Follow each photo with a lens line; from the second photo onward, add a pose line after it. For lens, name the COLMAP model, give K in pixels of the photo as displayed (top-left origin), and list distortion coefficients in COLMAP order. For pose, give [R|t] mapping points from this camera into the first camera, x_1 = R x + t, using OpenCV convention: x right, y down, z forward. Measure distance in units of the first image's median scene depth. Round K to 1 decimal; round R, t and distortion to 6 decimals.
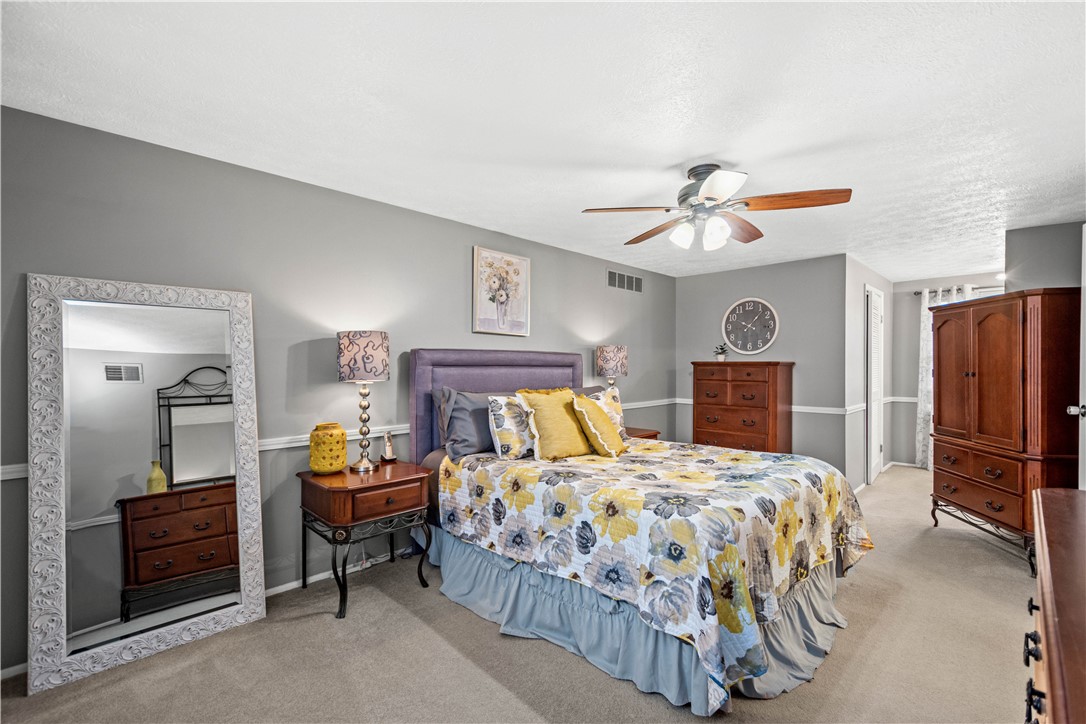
lens RADIAL K [[477.5, 0, 543.1], [0, 477.5, 369.0], [0, 0, 1]] dist [0.005074, -0.000179]
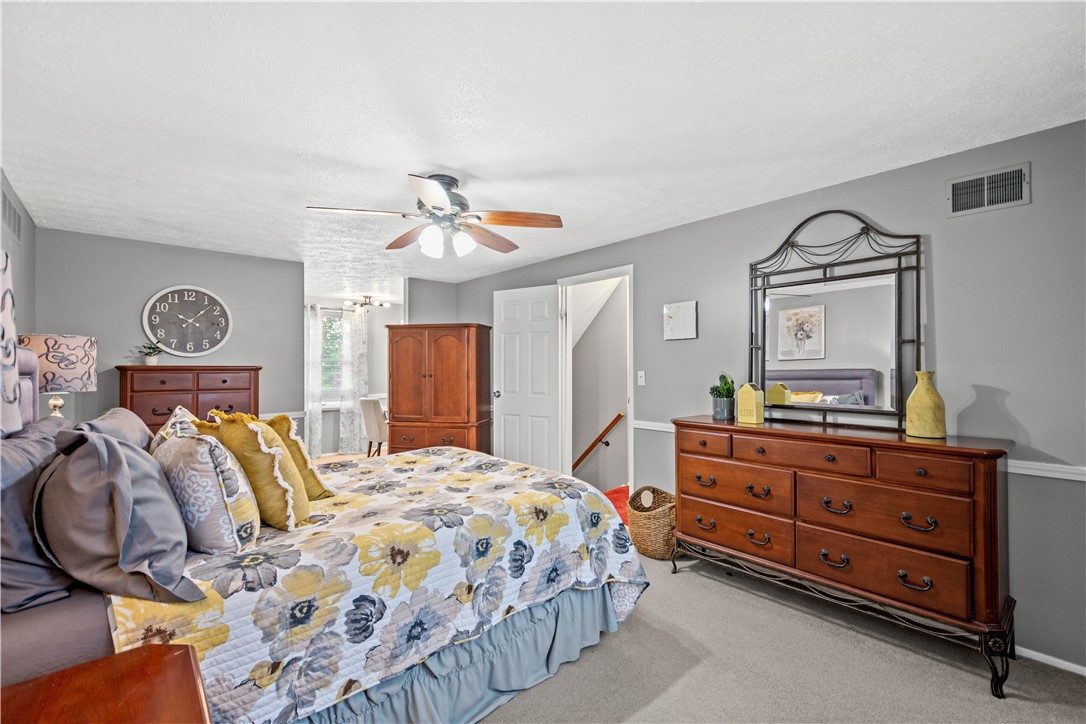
lens RADIAL K [[477.5, 0, 548.6], [0, 477.5, 363.6], [0, 0, 1]] dist [0.005074, -0.000179]
pose [[0.042092, 0.009037, 0.999073, -0.566857], [0.010510, 0.999900, -0.009488, -0.008150], [-0.999058, 0.010899, 0.041993, 0.615299]]
